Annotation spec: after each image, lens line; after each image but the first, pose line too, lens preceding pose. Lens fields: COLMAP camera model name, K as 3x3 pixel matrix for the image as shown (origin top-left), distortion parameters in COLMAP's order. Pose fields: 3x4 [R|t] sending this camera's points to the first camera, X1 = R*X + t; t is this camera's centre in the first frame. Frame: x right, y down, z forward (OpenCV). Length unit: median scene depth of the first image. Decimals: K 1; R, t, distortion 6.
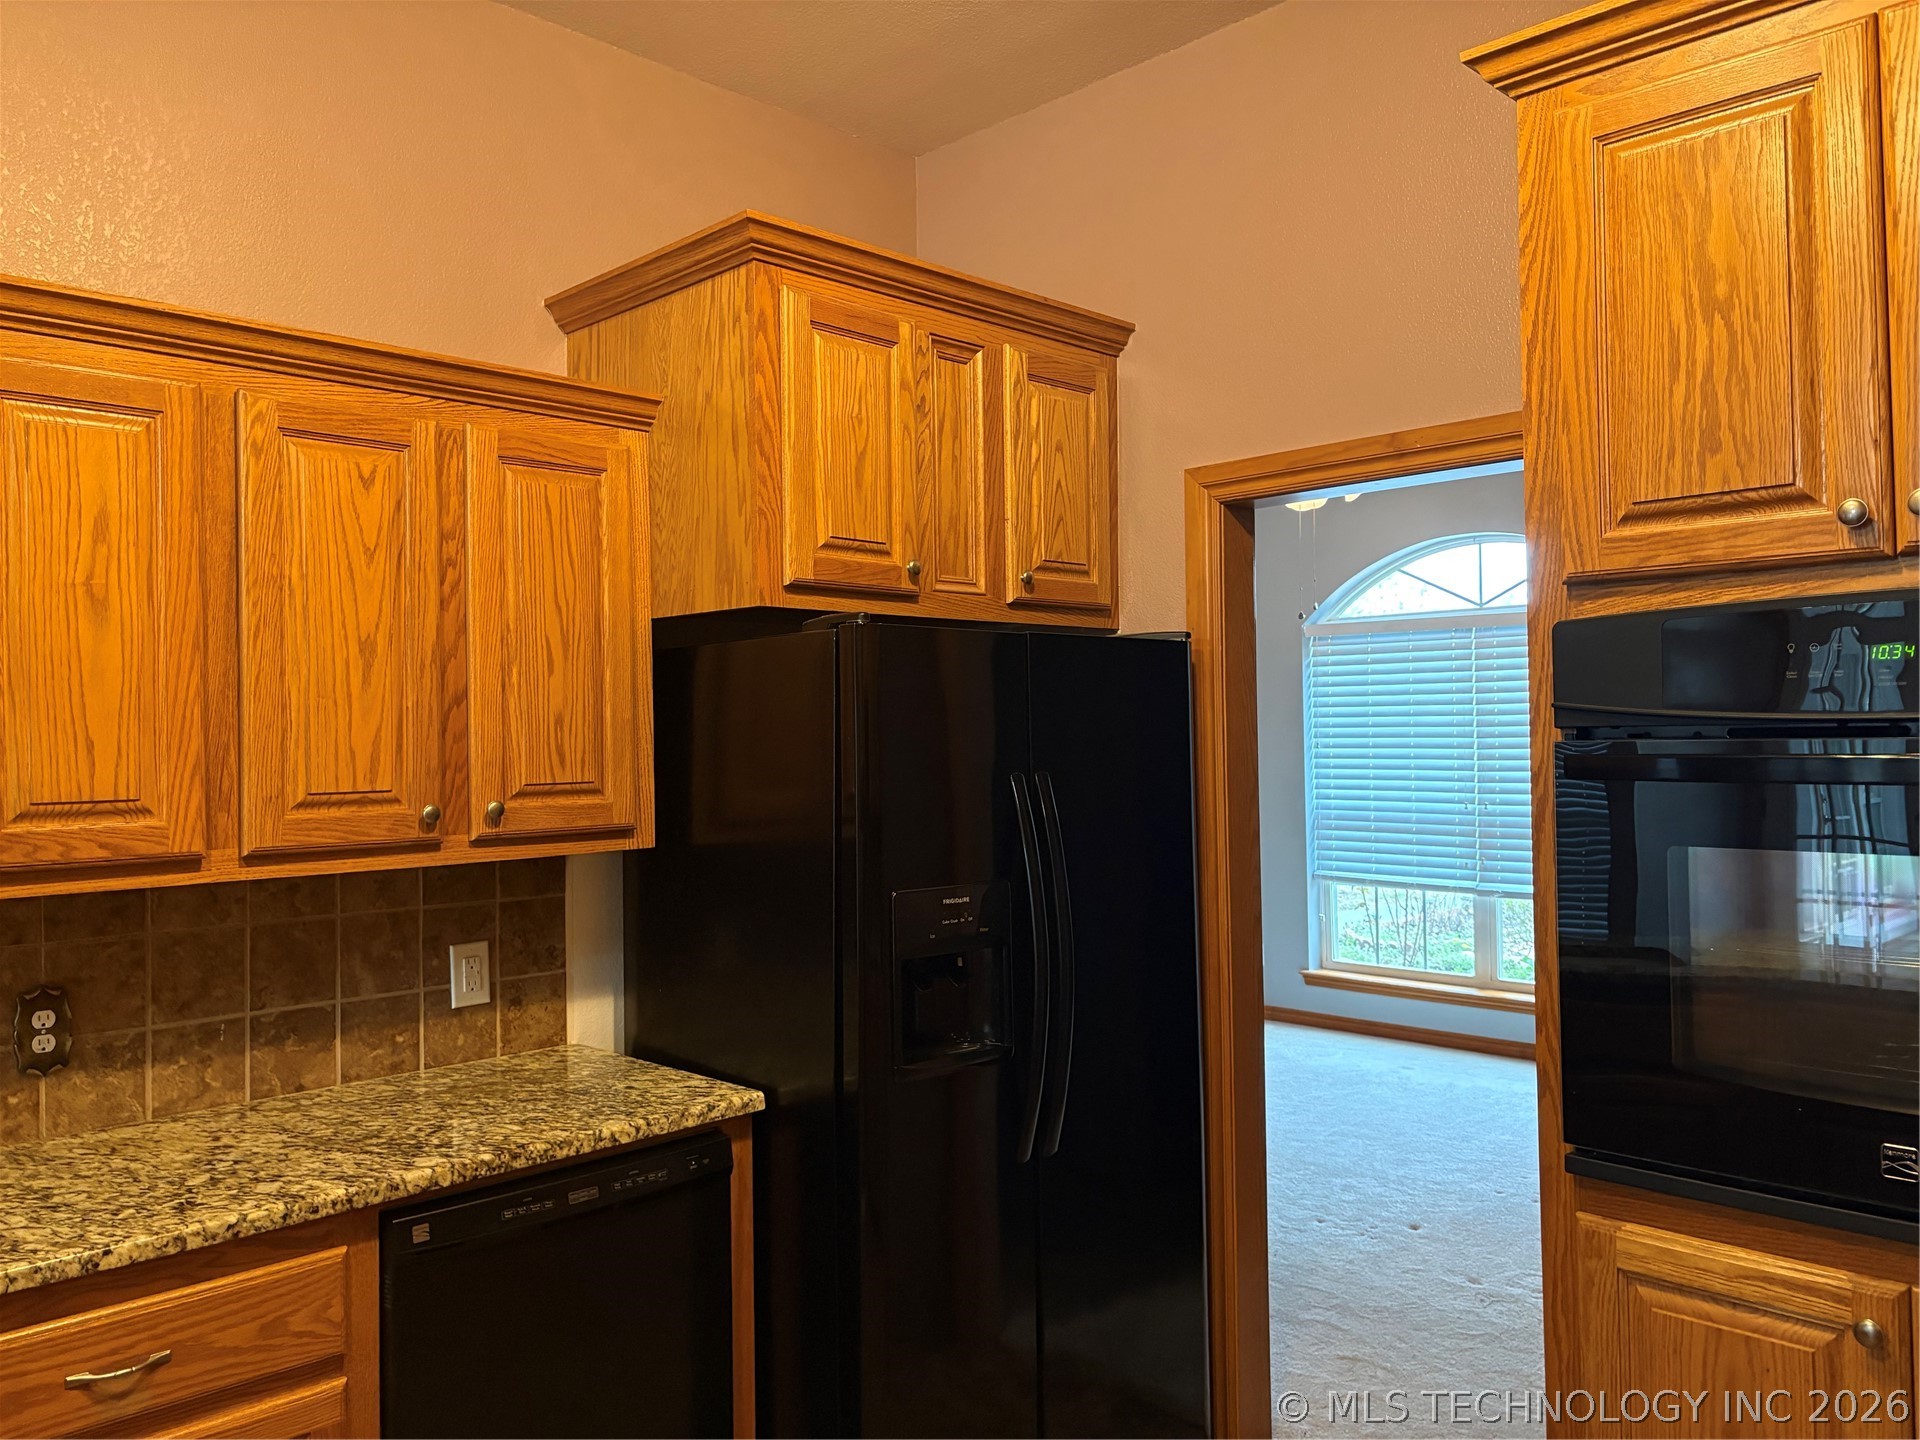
lens RADIAL K [[1434.9, 0, 950.1], [0, 1434.9, 730.7], [0, 0, 1]] dist [0.031914, -0.027546]
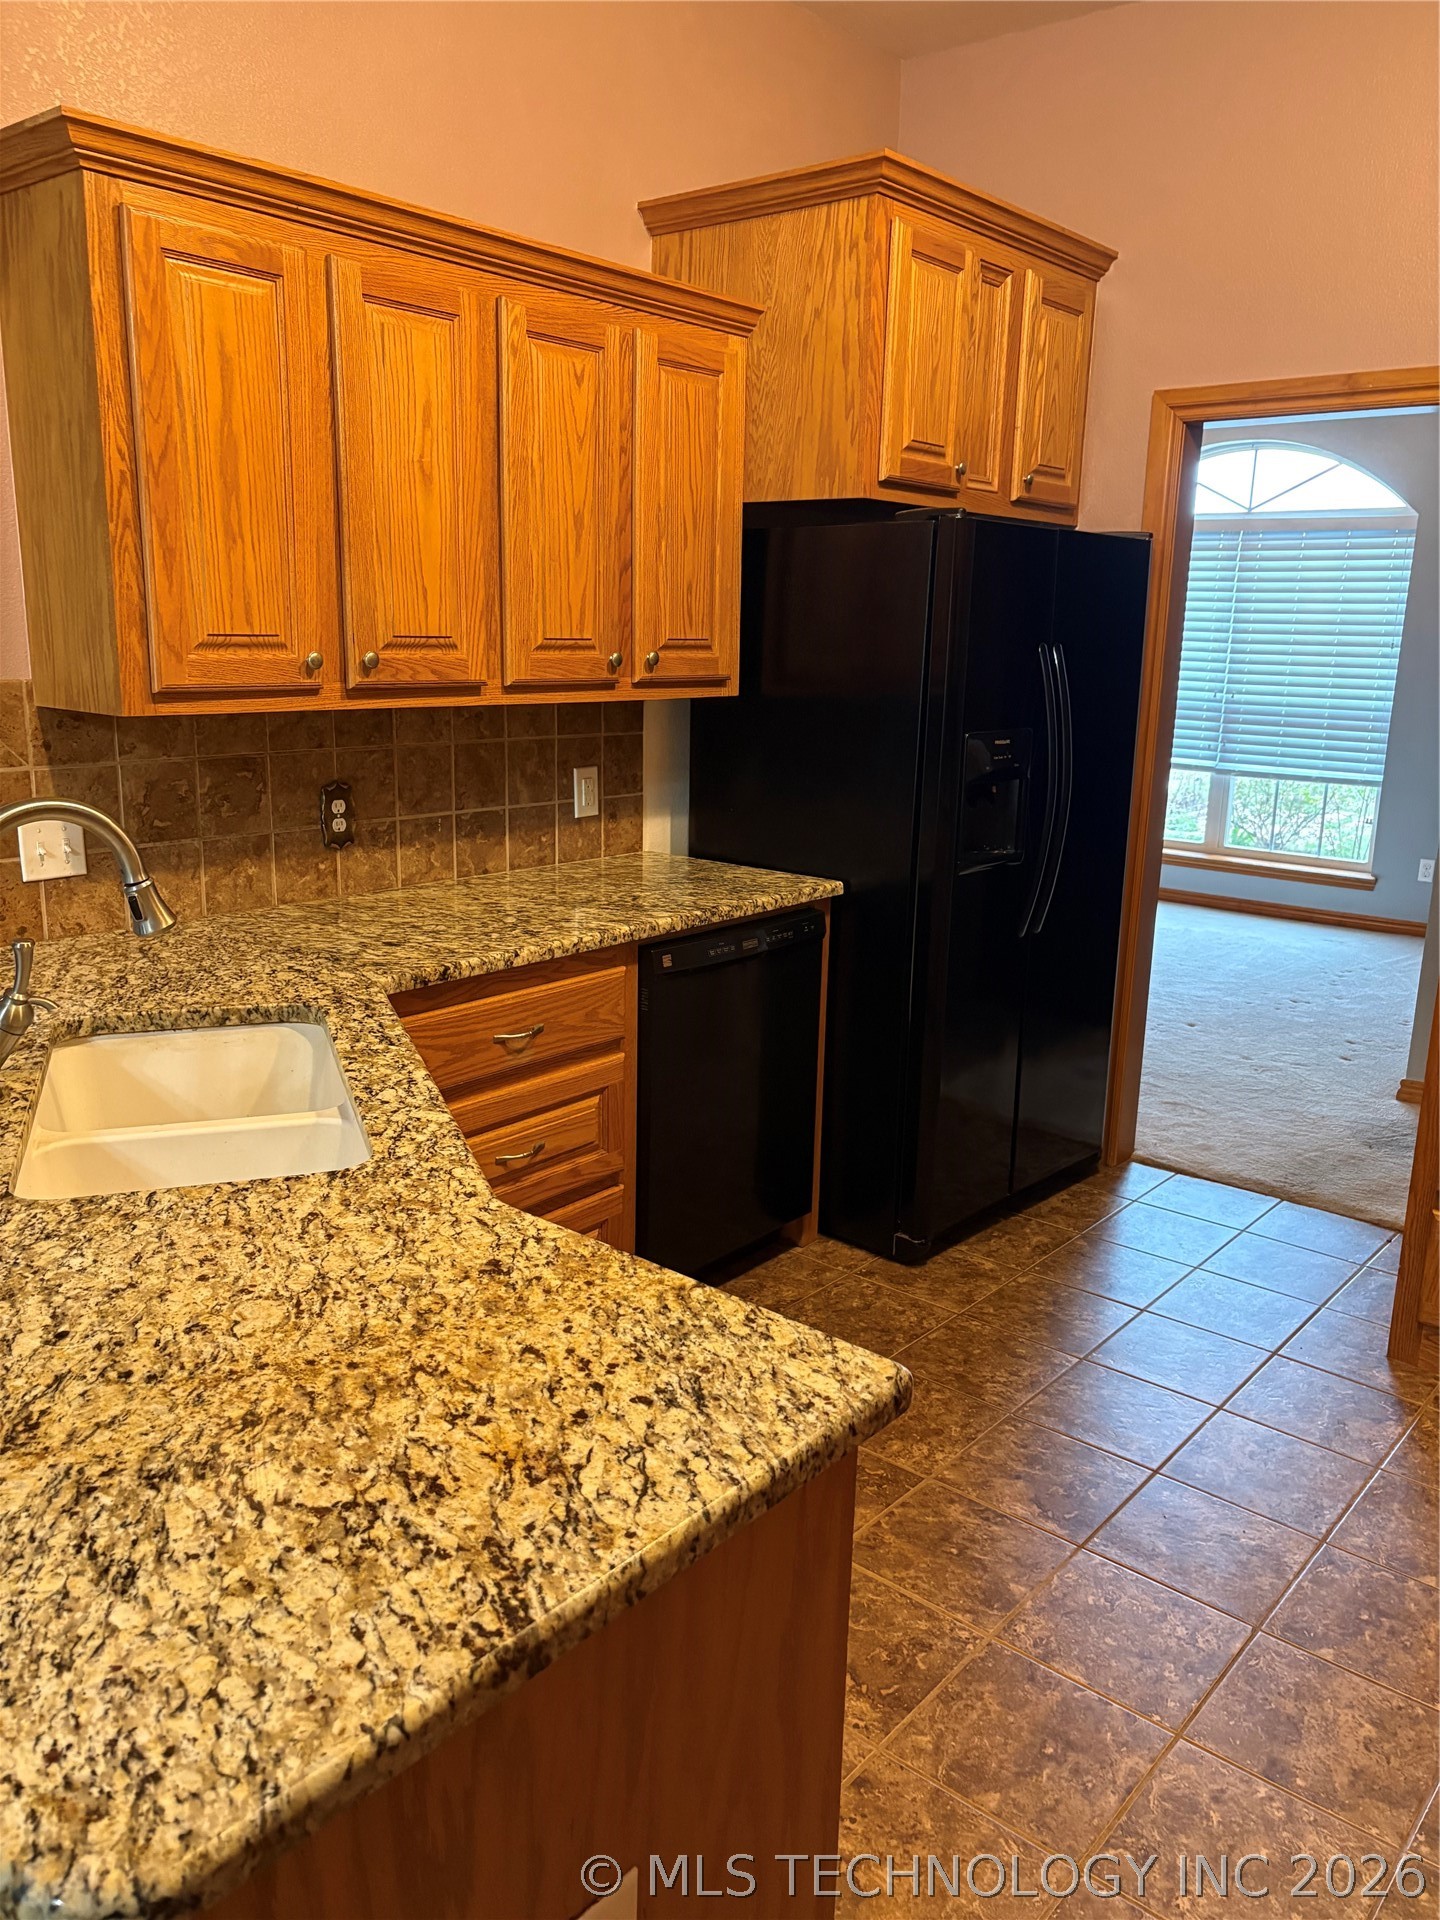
lens RADIAL K [[1434.9, 0, 722.1], [0, 1434.9, 965.1], [0, 0, 1]] dist [0.031914, -0.027546]
pose [[0.994879, 0.014610, 0.100011, -0.369722], [-0.038024, 0.970907, 0.236418, 0.015573], [-0.093647, -0.239010, 0.966491, -0.293355]]
